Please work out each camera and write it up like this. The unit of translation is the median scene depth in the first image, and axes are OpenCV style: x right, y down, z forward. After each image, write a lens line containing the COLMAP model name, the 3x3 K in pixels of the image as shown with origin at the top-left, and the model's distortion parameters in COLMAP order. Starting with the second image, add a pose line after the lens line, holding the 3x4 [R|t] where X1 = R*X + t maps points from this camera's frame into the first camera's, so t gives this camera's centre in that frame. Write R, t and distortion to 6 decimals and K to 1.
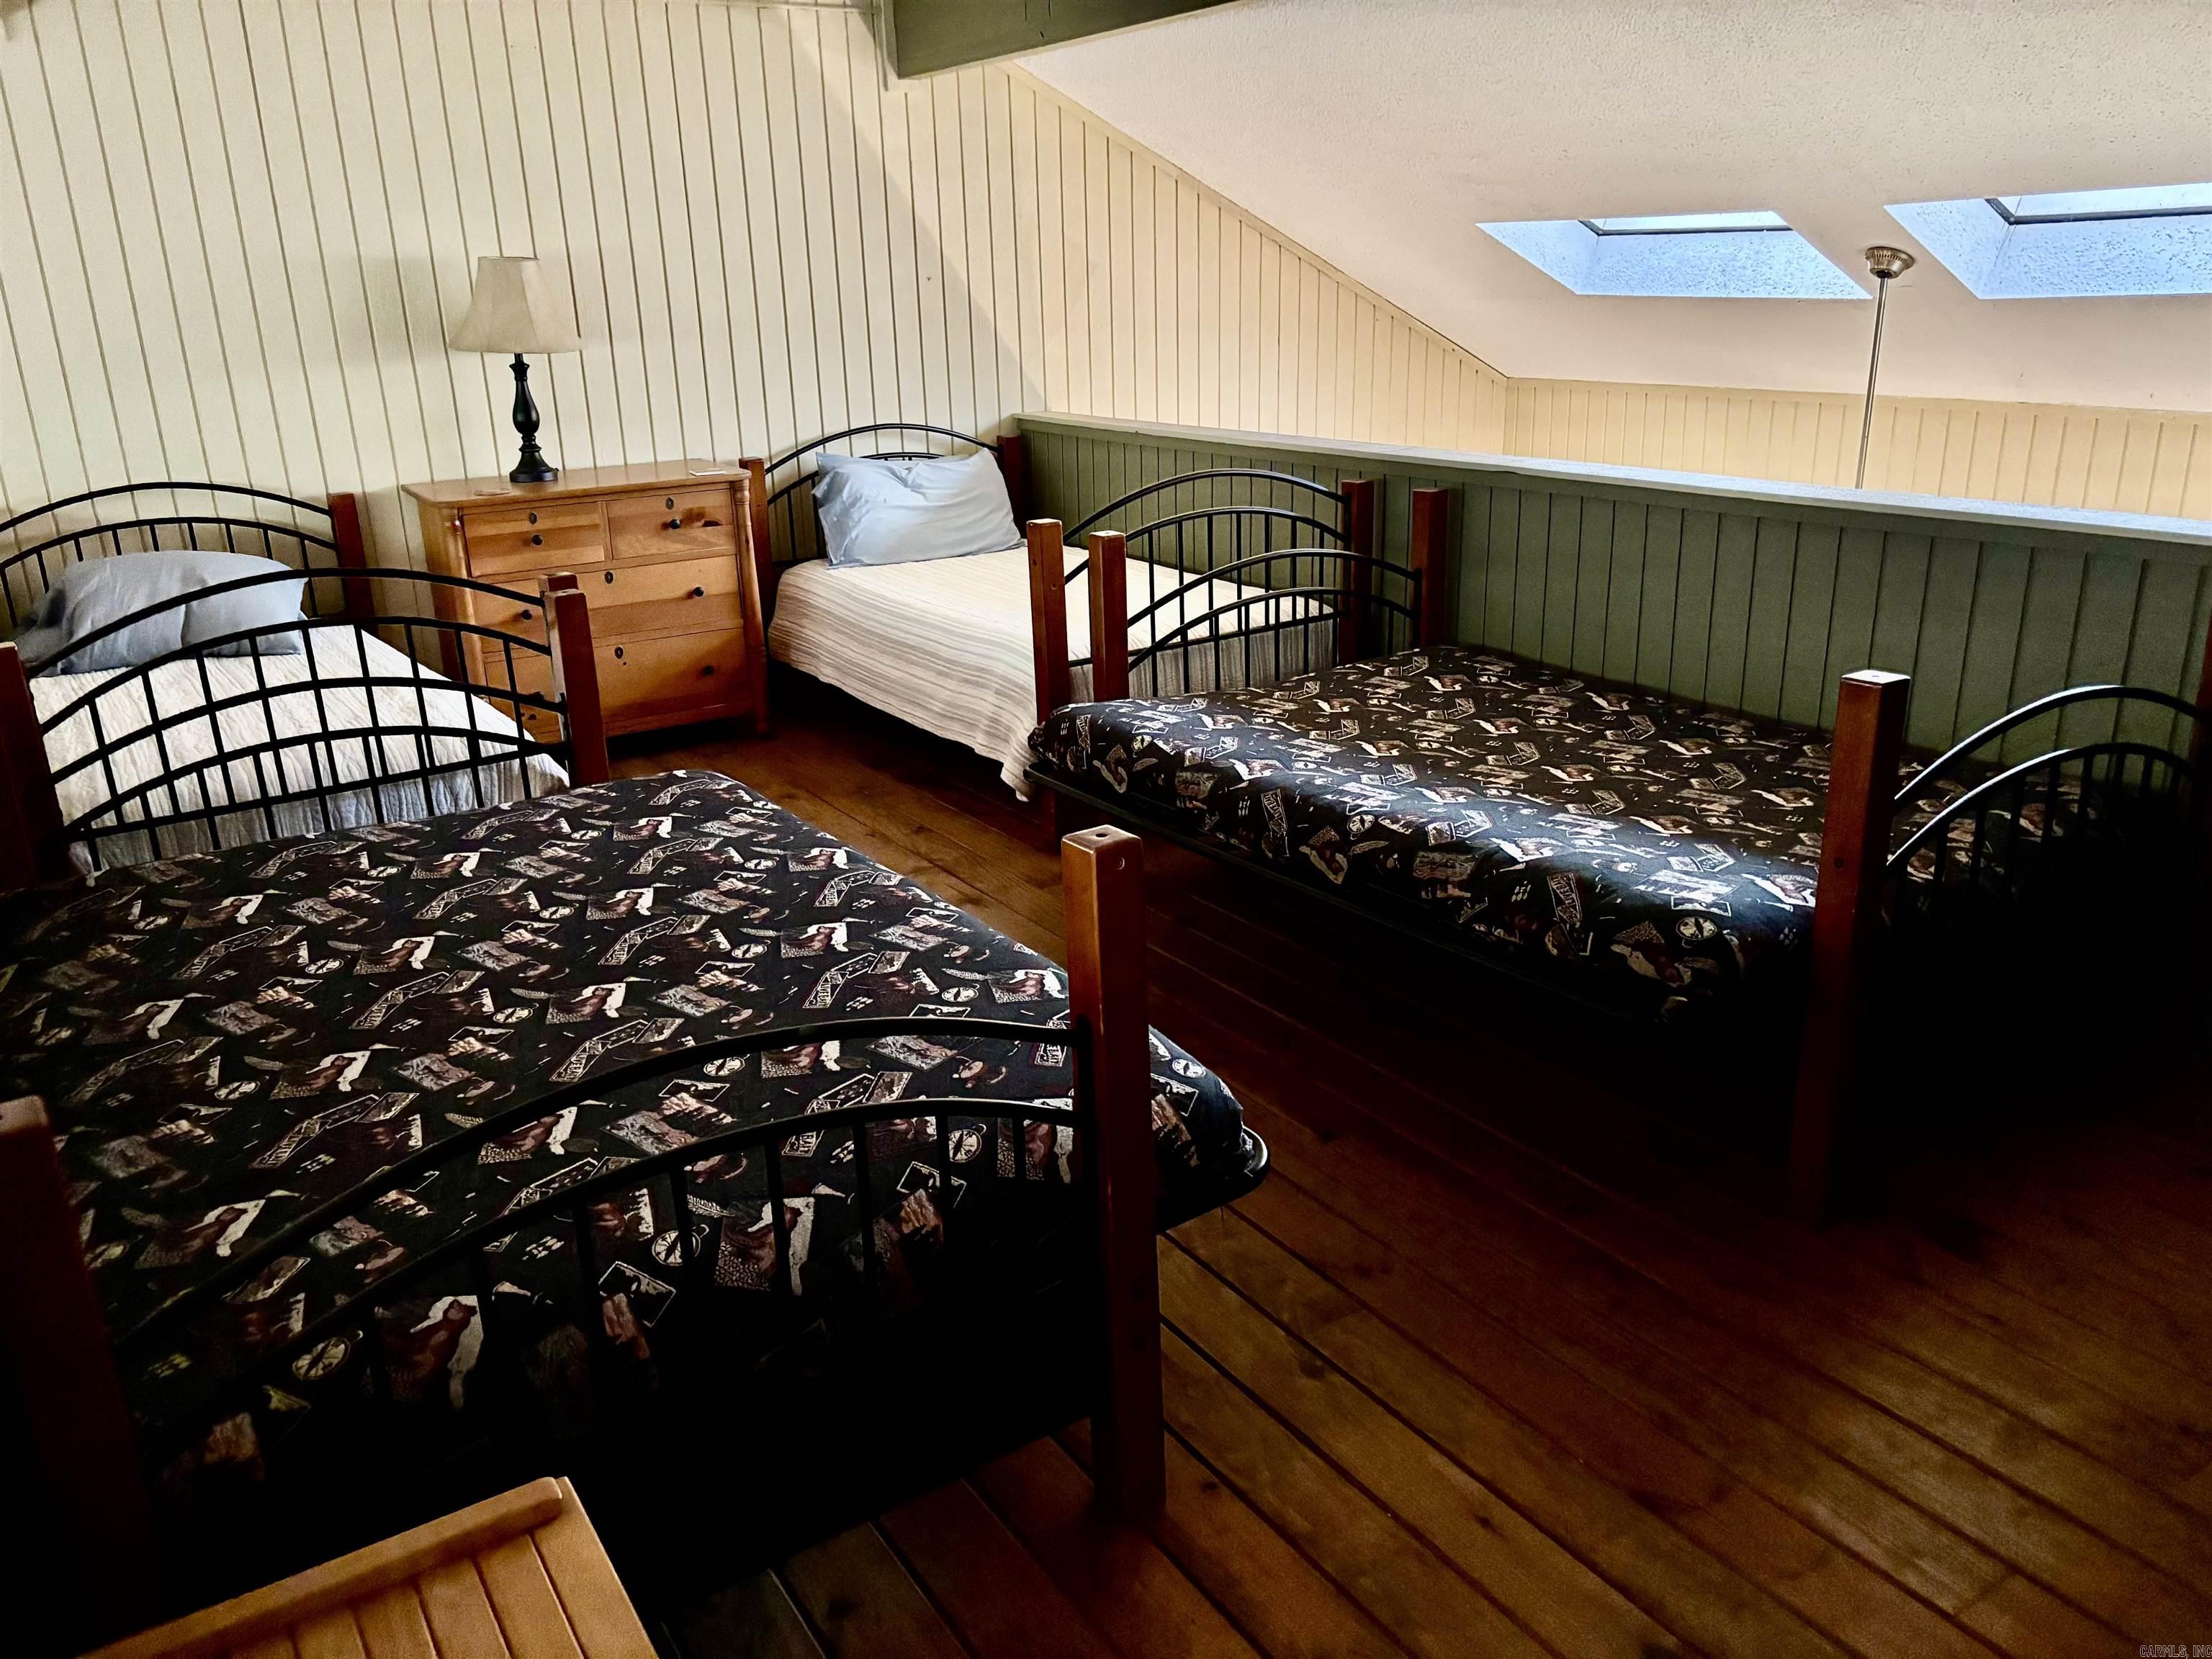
lens RADIAL K [[1687.1, 0, 1131.0], [0, 1687.1, 867.2], [0, 0, 1]] dist [0.056275, -0.051797]
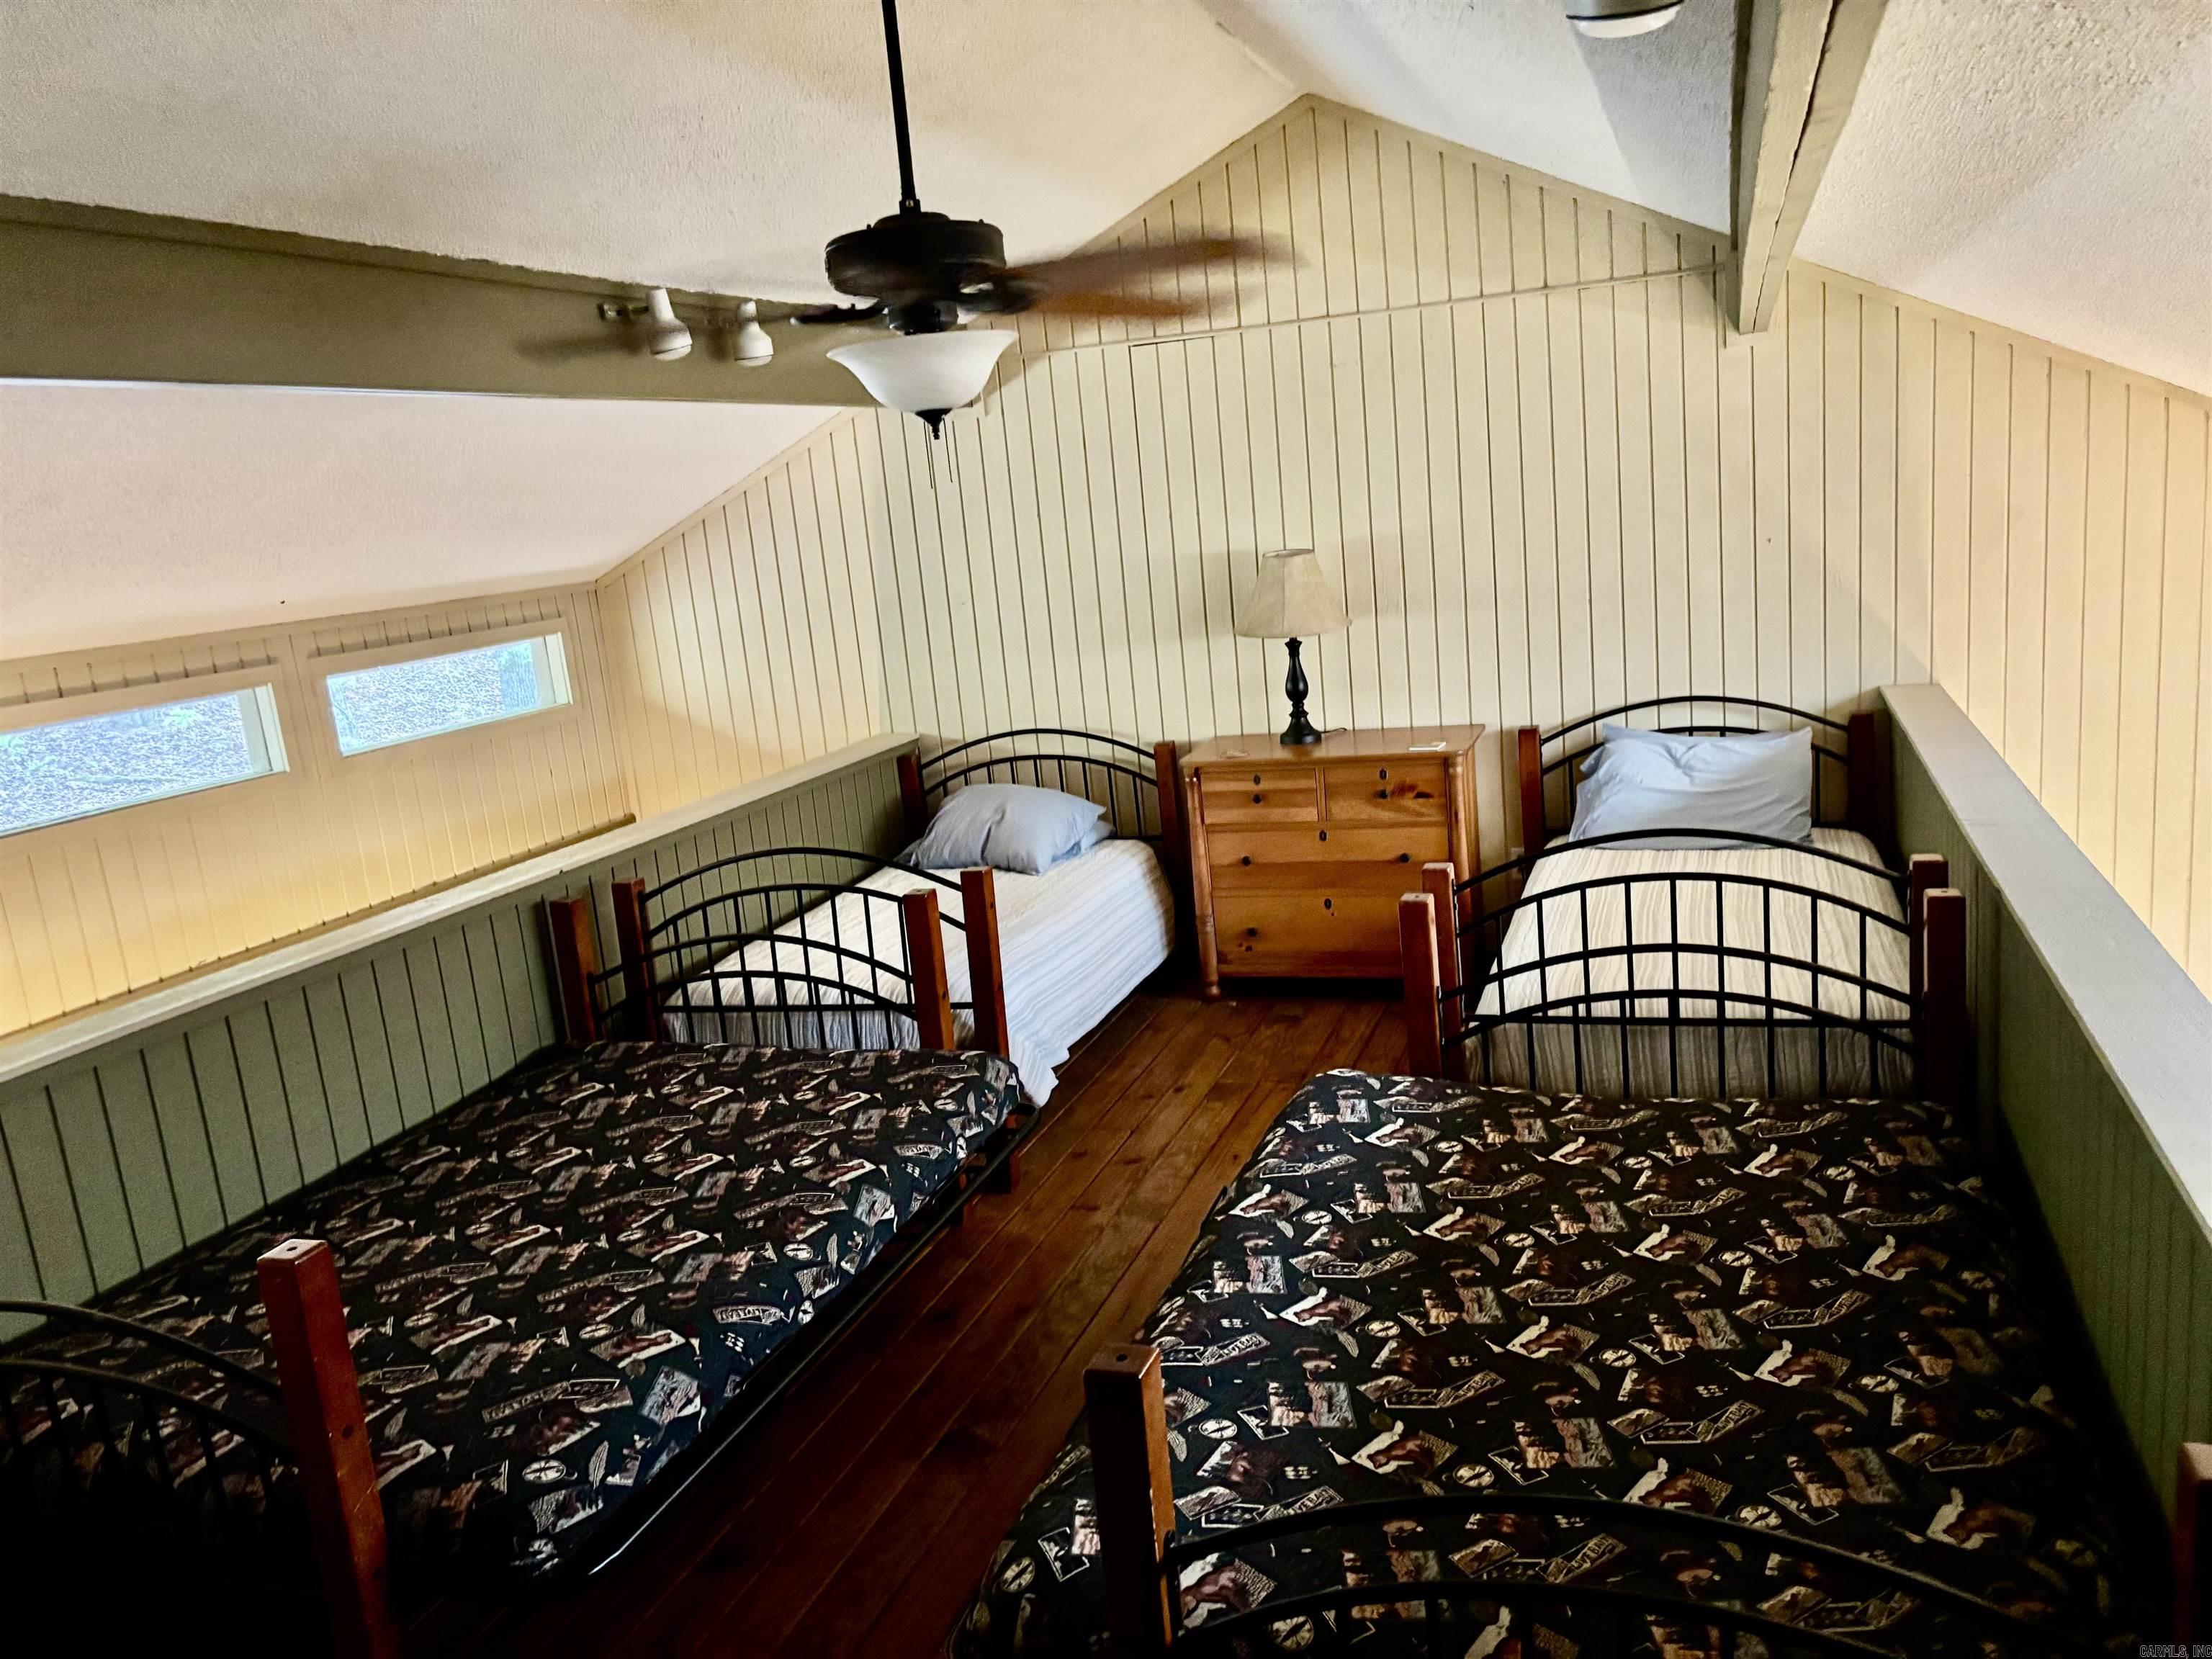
lens RADIAL K [[1687.1, 0, 1131.0], [0, 1687.1, 867.2], [0, 0, 1]] dist [0.056275, -0.051797]
pose [[0.608612, 0.149244, -0.779306, 0.468456], [-0.196451, 0.979916, 0.034241, -0.166782], [0.768765, 0.132256, 0.625707, 0.238315]]
